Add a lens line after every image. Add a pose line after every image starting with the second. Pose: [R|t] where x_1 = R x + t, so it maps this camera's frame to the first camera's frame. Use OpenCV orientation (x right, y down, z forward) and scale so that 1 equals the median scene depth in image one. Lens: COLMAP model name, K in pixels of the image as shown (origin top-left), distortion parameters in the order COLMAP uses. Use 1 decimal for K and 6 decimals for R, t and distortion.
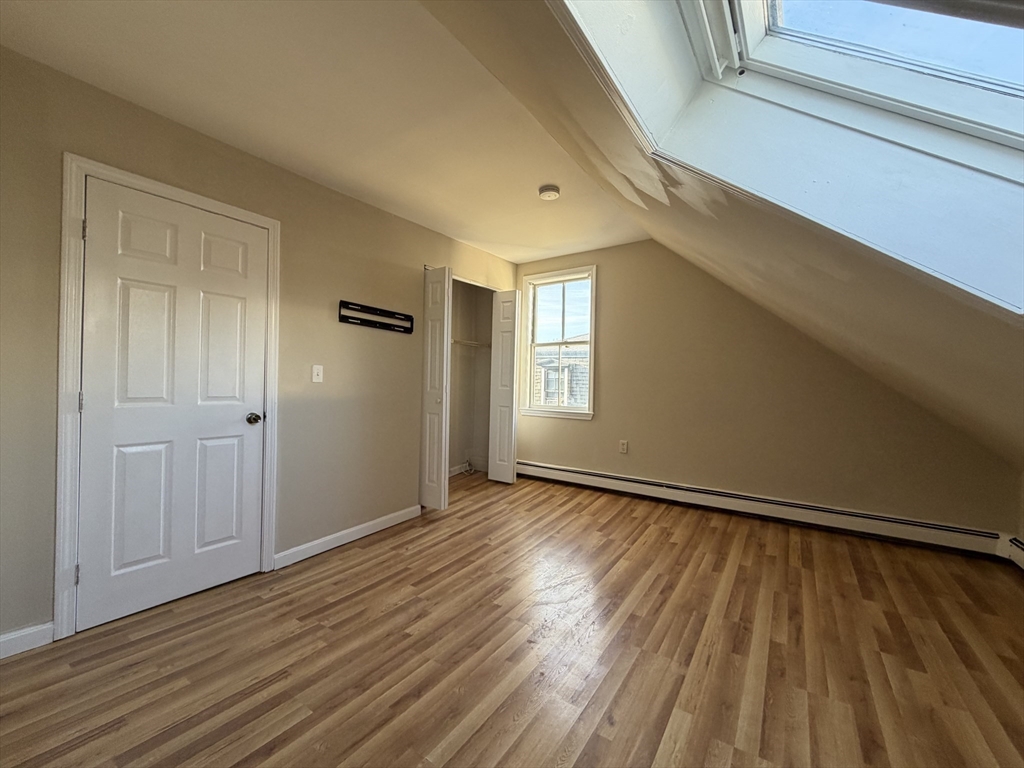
lens RADIAL K [[410.5, 0, 509.9], [0, 410.5, 380.9], [0, 0, 1]] dist [0.003991, 0.000593]
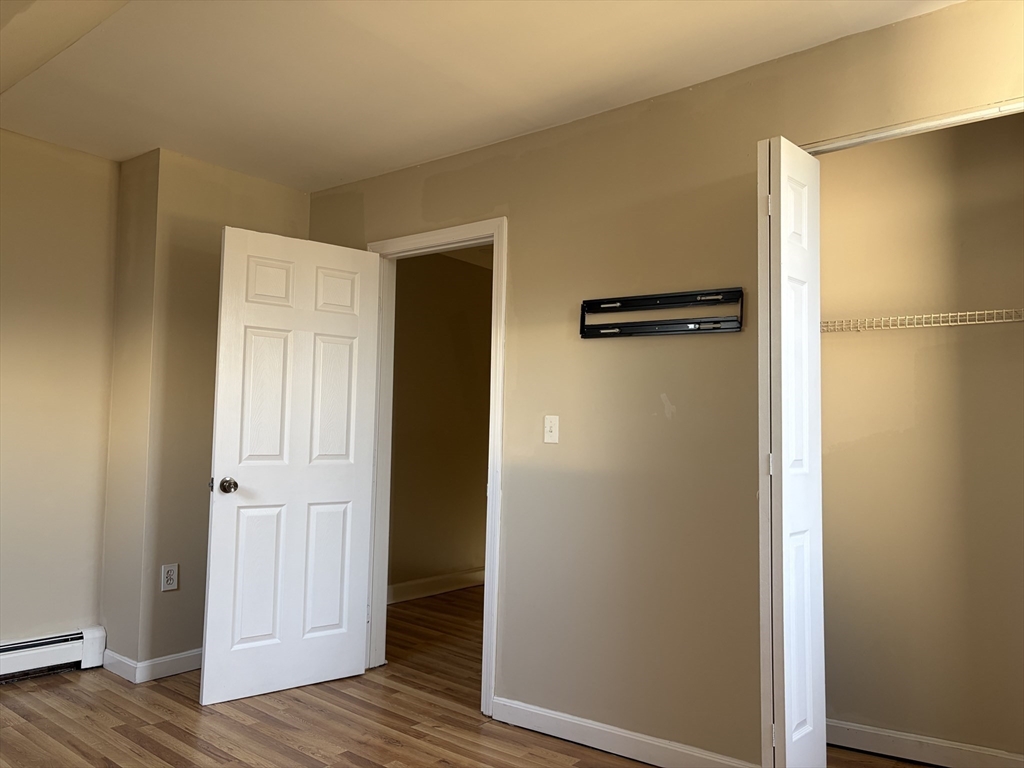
lens RADIAL K [[780.4, 0, 510.8], [0, 780.4, 386.2], [0, 0, 1]] dist [0.058877, -0.052146]
pose [[-0.068707, -0.080474, -0.994386, 0.709511], [-0.020837, 0.996640, -0.079217, 0.012632], [0.997419, 0.015277, -0.070153, 1.027195]]
